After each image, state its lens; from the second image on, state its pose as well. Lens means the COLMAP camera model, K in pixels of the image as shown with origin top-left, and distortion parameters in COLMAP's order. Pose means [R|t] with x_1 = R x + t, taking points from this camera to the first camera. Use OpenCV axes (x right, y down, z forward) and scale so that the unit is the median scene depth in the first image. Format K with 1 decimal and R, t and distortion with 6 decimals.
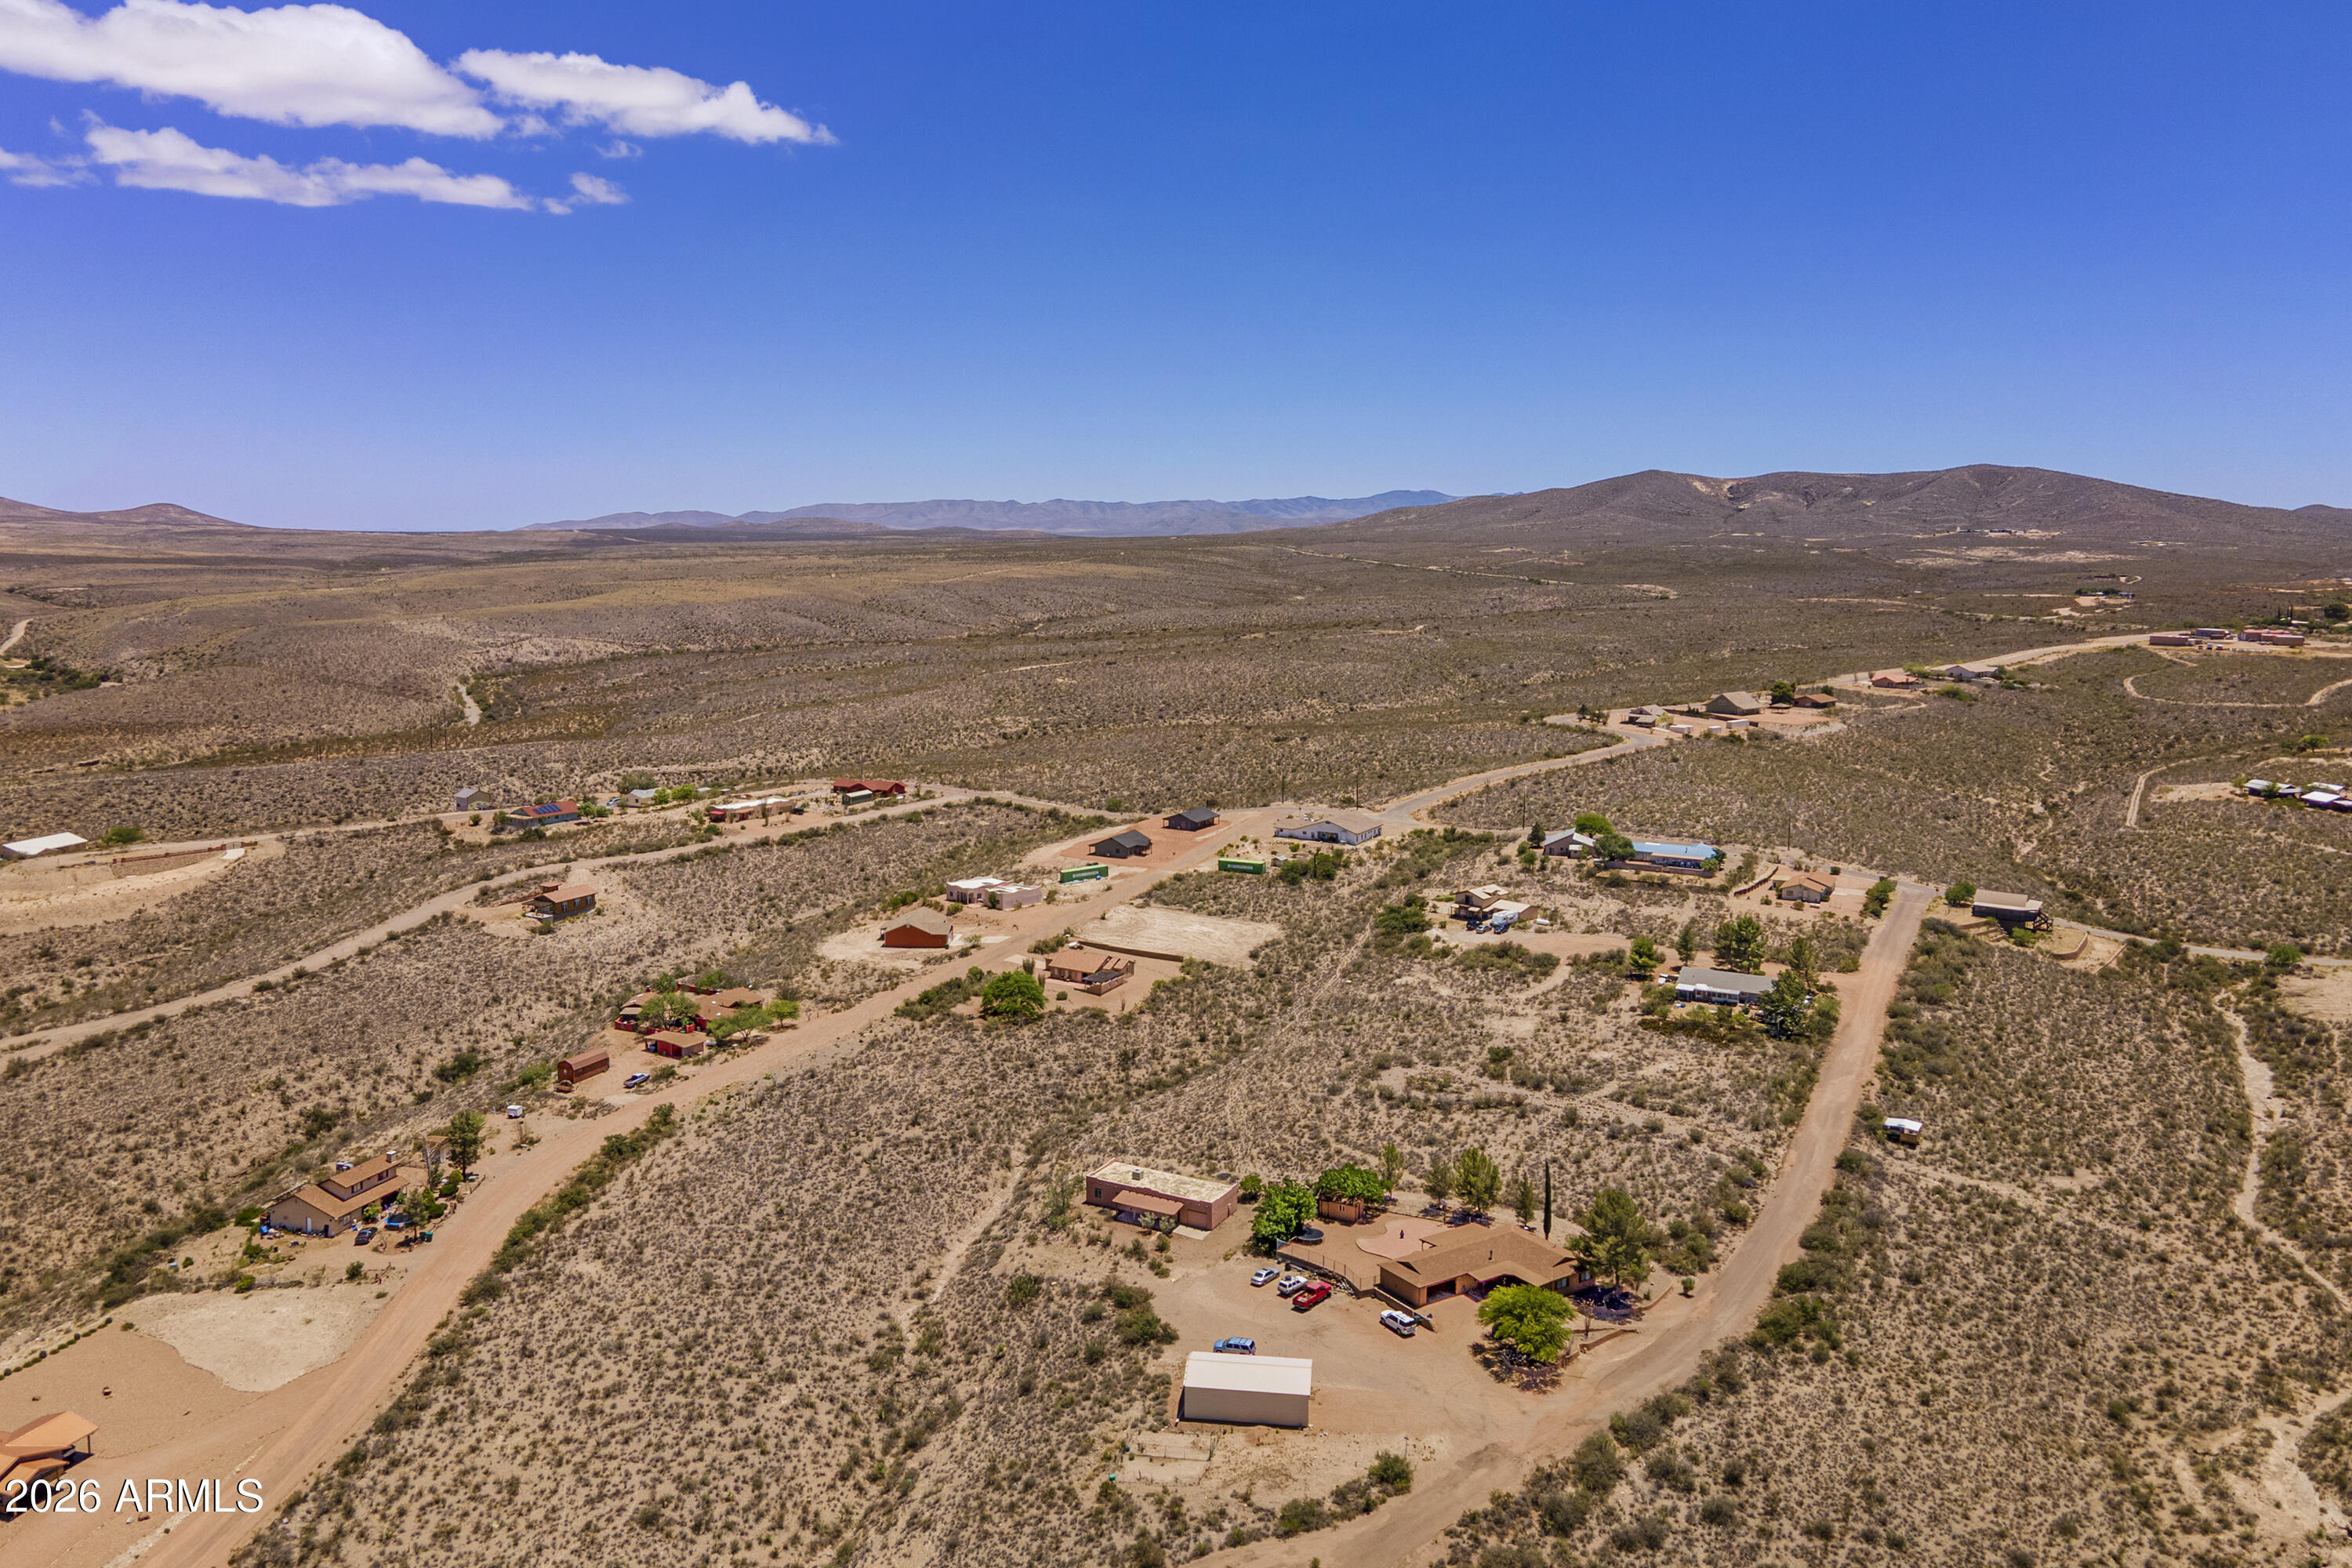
lens RADIAL K [[1727.0, 0, 1184.7], [0, 1727.0, 783.8], [0, 0, 1]] dist [0.038297, 0.003803]
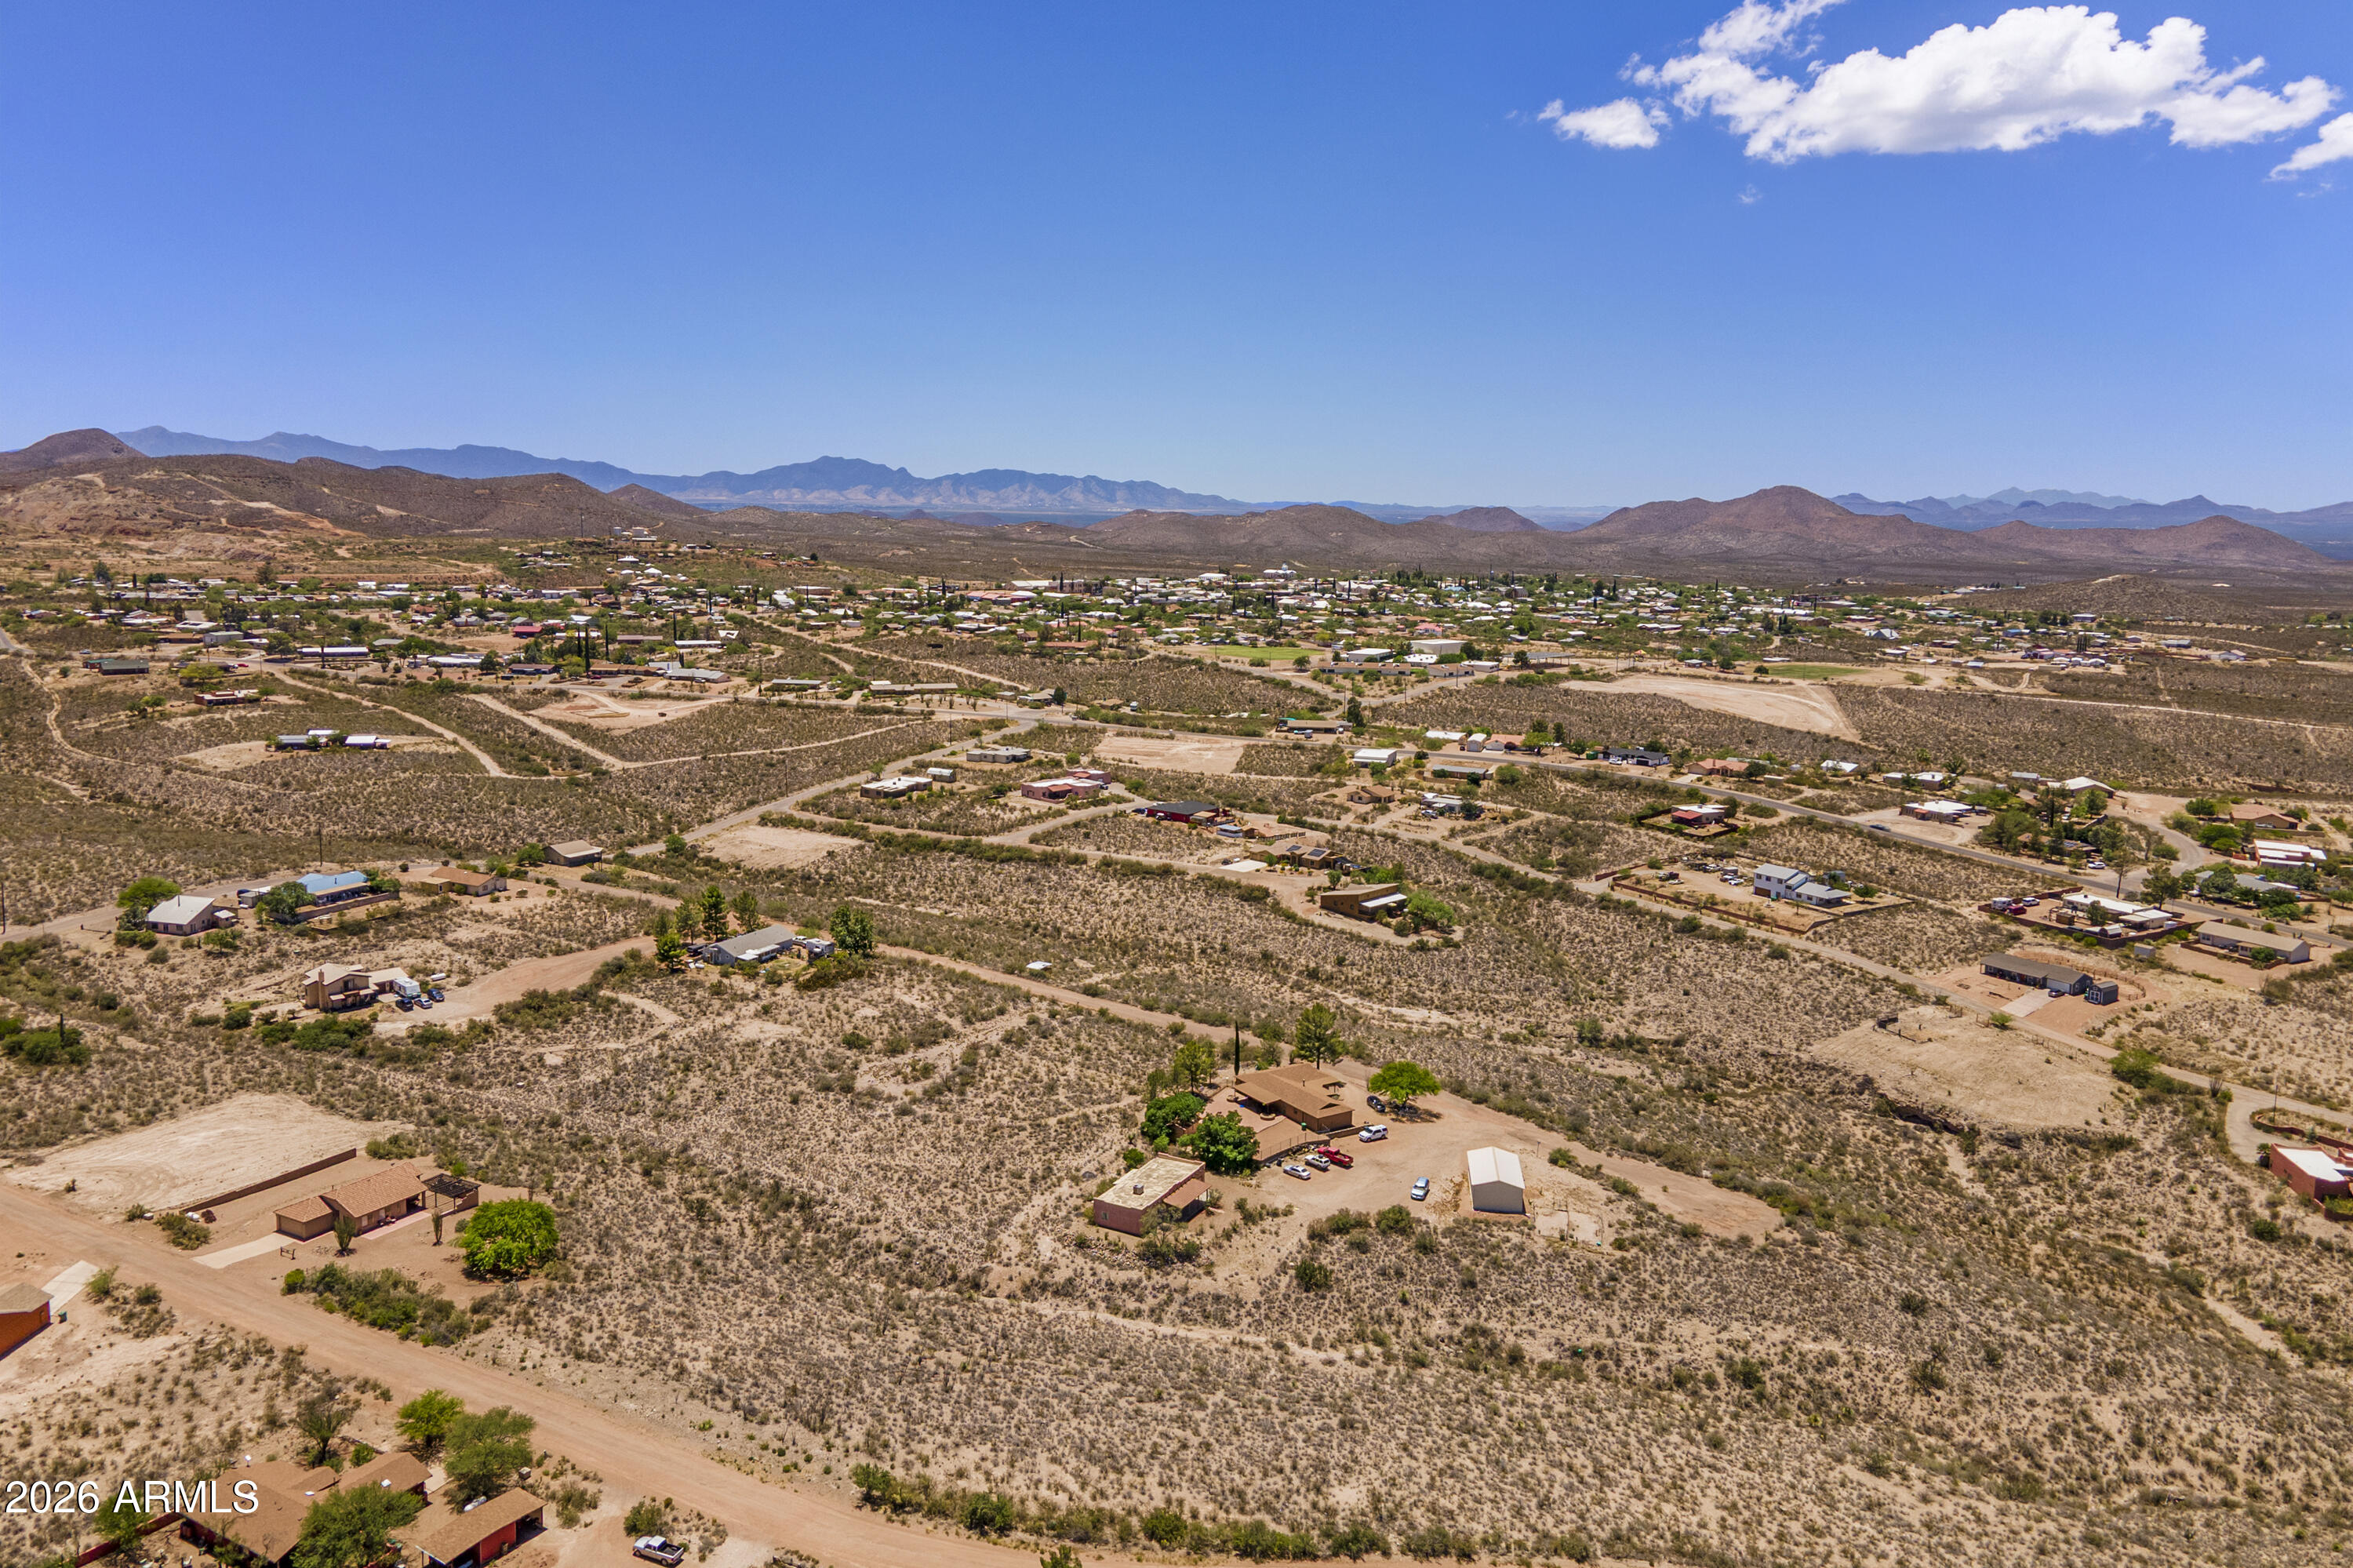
lens RADIAL K [[1656.7, 0, 1163.4], [0, 1656.7, 822.0], [0, 0, 1]] dist [0.042281, 0.001272]
pose [[0.017258, -0.197412, 0.980169, -0.857109], [0.135551, 0.971726, 0.193325, -0.157895], [-0.990620, 0.129527, 0.043530, 0.822489]]
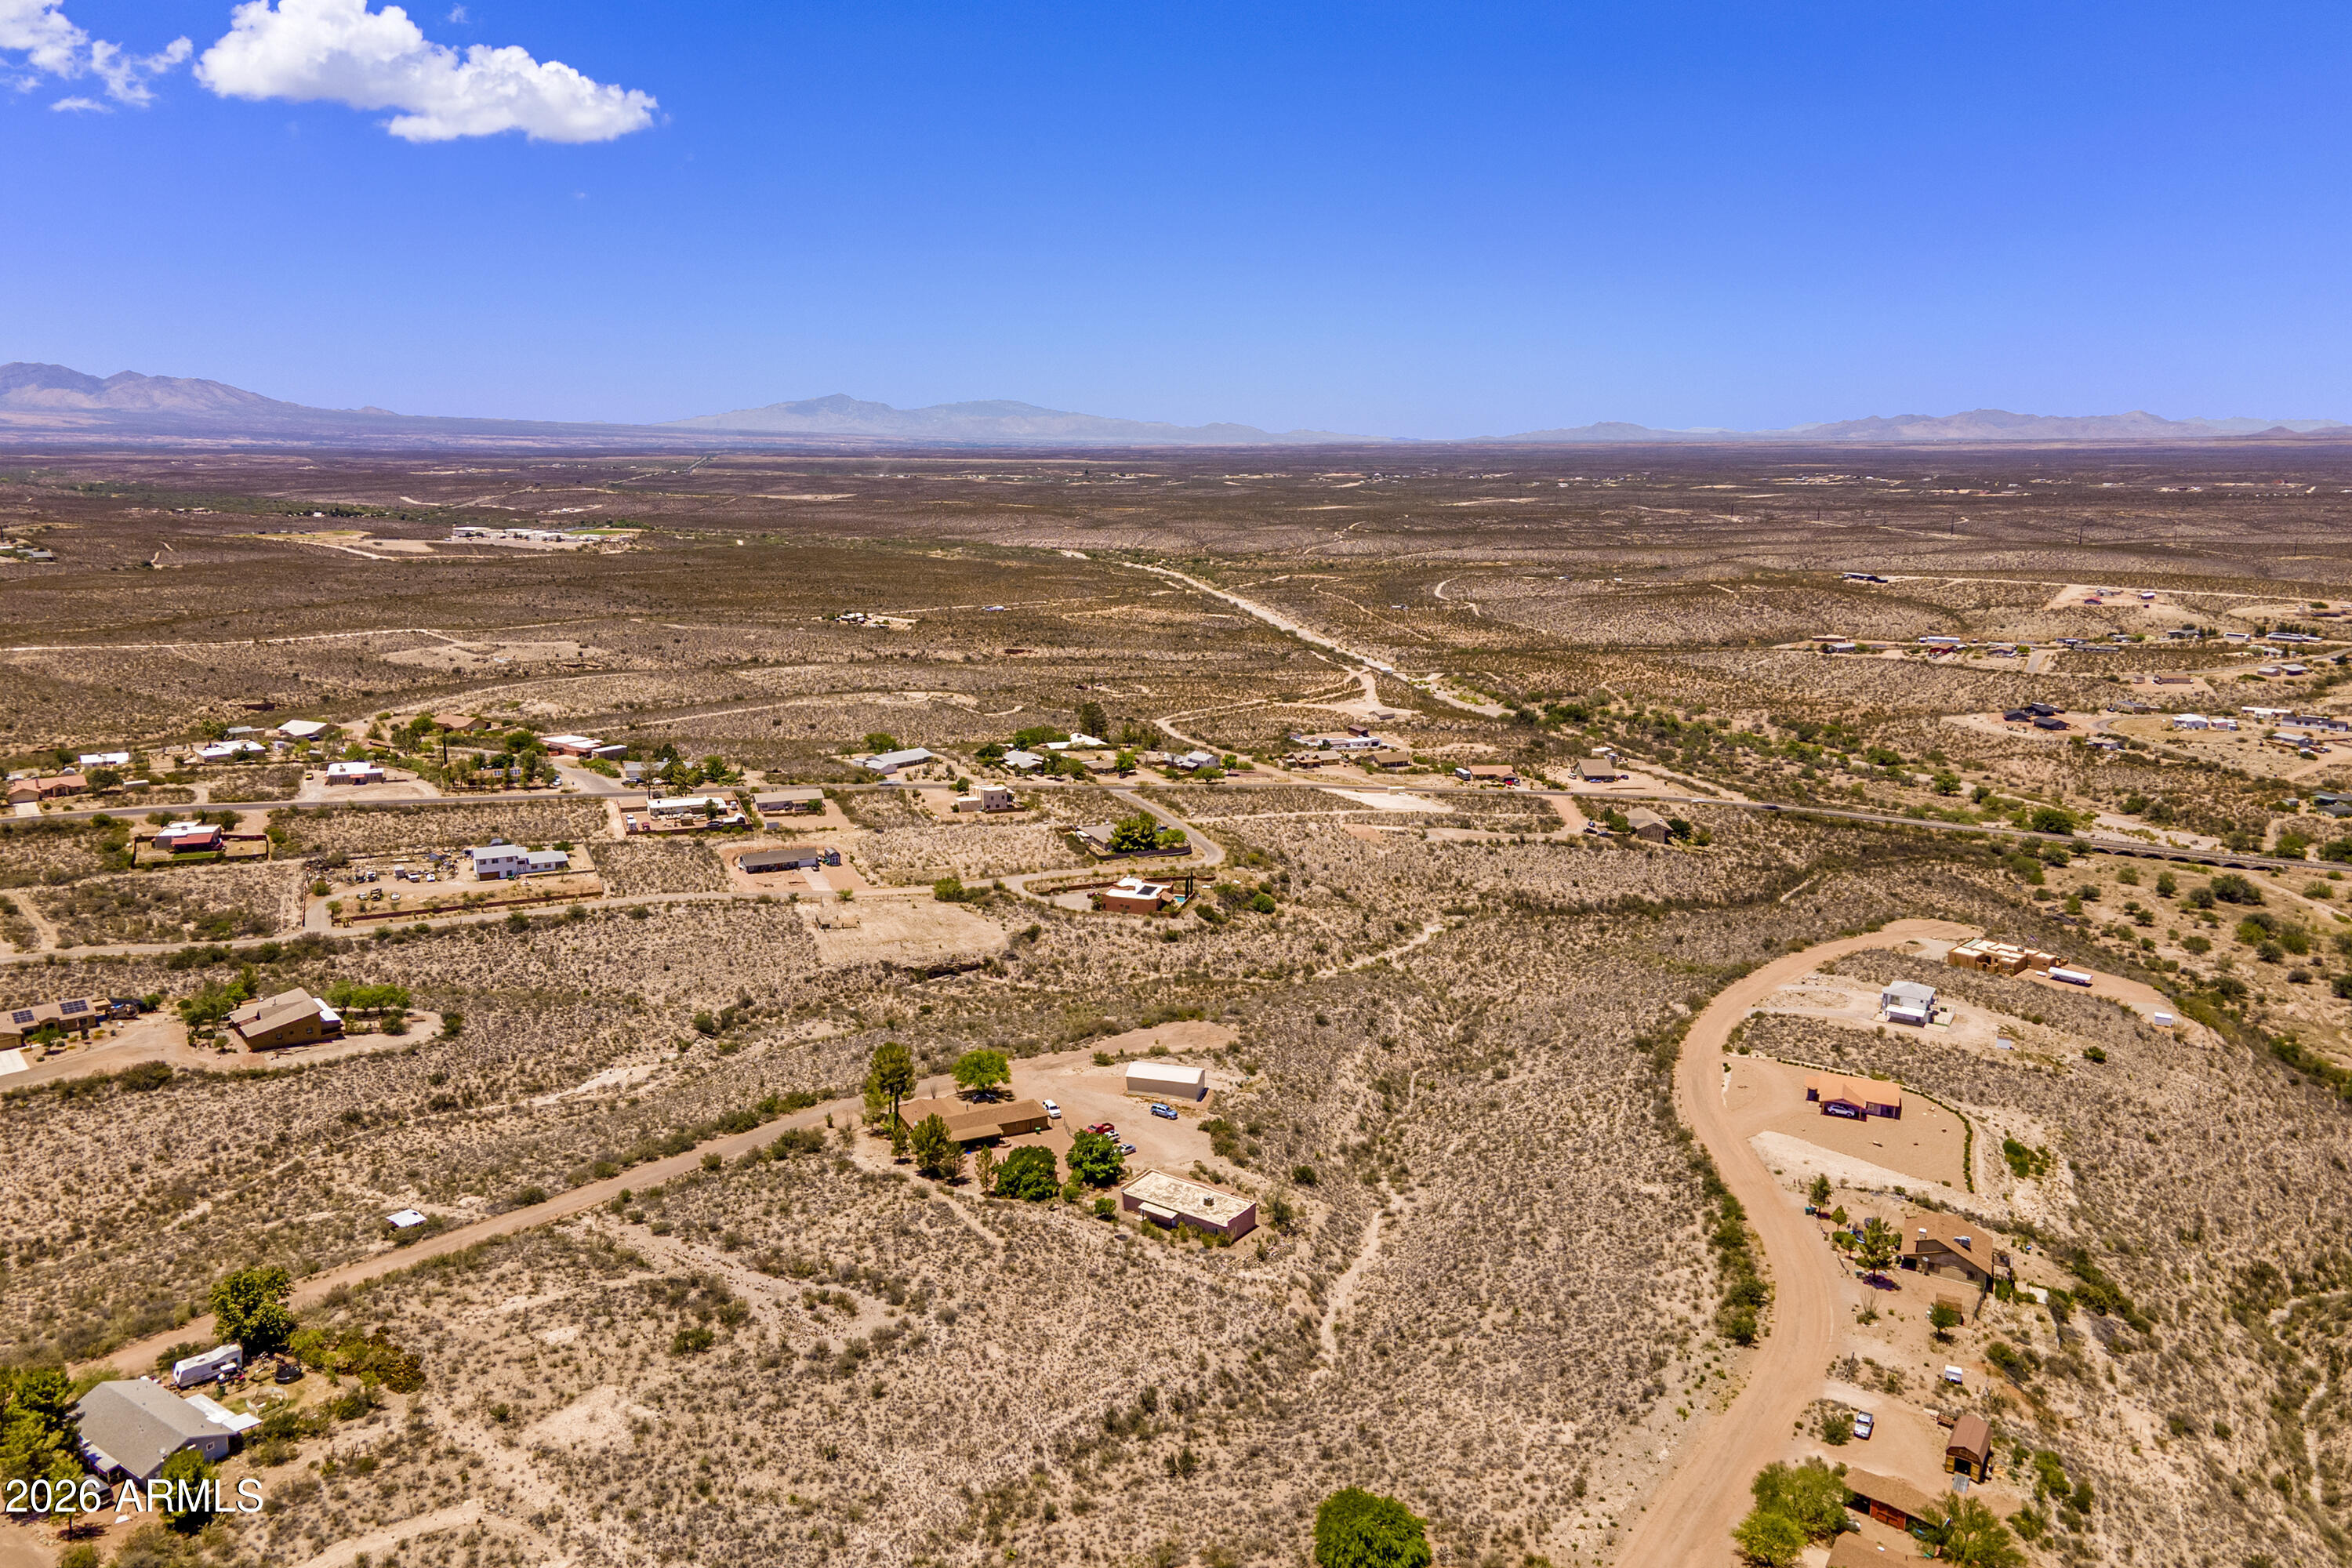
lens RADIAL K [[1693.2, 0, 1125.1], [0, 1693.2, 786.3], [0, 0, 1]] dist [0.059258, 0.001162]
pose [[-0.988189, -0.051766, 0.144231, -0.104598], [0.002841, 0.934862, 0.355000, -0.359893], [-0.153213, 0.351217, -0.923673, 1.717268]]
